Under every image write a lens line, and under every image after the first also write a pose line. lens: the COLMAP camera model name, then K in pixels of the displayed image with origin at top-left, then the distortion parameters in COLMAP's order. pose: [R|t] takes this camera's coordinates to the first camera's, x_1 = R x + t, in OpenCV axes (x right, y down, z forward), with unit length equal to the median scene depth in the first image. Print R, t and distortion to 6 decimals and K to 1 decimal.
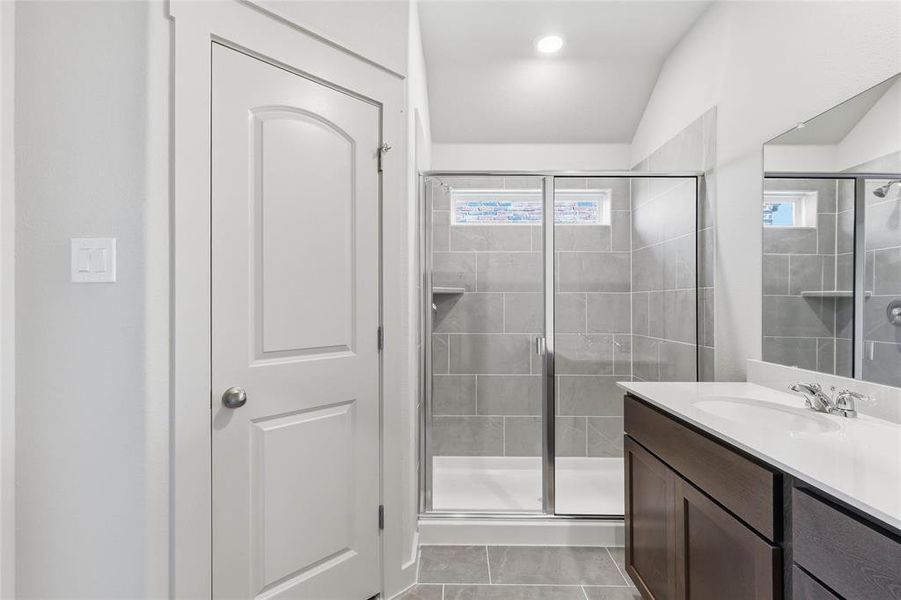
lens RADIAL K [[396.1, 0, 450.1], [0, 396.1, 298.6], [0, 0, 1]] dist [0.002044, -0.000003]
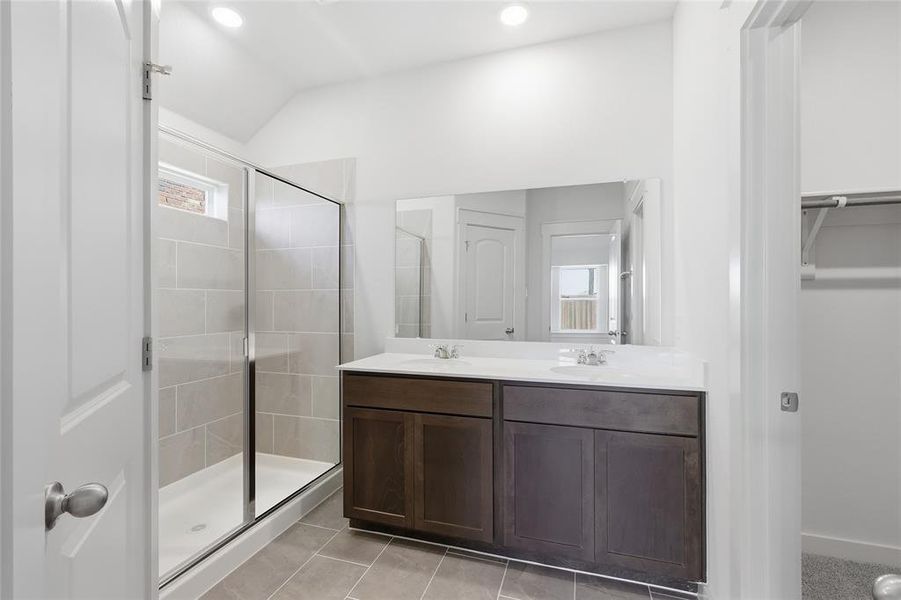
lens RADIAL K [[396.1, 0, 452.9], [0, 396.1, 298.4], [0, 0, 1]] dist [0.002044, -0.000003]
pose [[0.290175, 0.006790, 0.956950, -0.540389], [-0.010791, 0.999934, -0.003823, 0.004008], [-0.956913, -0.009217, 0.290229, 0.270580]]
